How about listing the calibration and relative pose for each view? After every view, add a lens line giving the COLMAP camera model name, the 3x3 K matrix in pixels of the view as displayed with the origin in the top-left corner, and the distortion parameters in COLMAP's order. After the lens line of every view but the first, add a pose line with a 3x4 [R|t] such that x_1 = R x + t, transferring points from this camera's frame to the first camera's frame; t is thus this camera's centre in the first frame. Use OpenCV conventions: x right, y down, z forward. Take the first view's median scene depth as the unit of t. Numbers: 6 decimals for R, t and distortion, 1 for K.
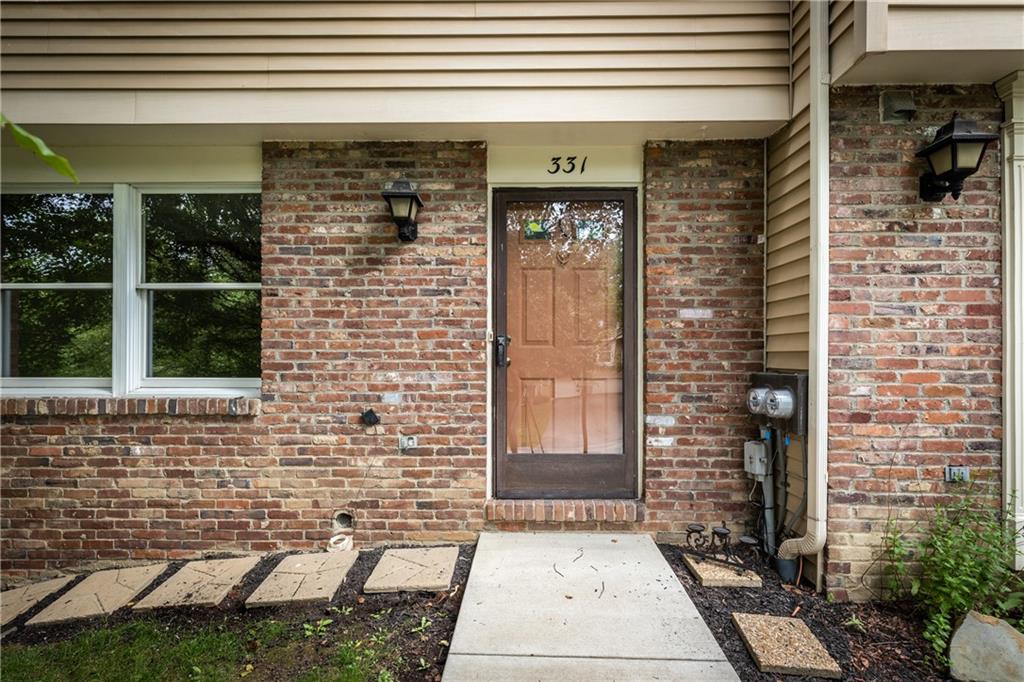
lens RADIAL K [[486.5, 0, 514.0], [0, 486.5, 353.5], [0, 0, 1]] dist [0.004758, 0.000016]
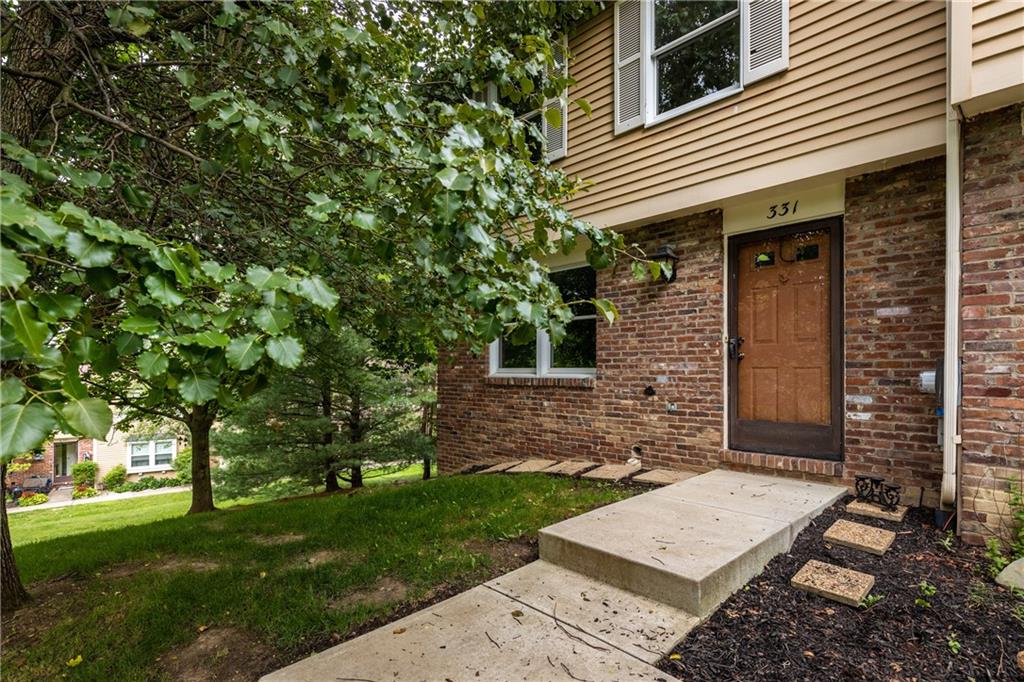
lens RADIAL K [[486.5, 0, 514.0], [0, 486.5, 353.5], [0, 0, 1]] dist [0.004758, 0.000016]
pose [[0.706361, -0.024307, -0.707435, 0.557332], [0.005006, 0.999557, -0.029346, 0.052054], [0.707834, 0.017188, 0.706169, -0.505133]]
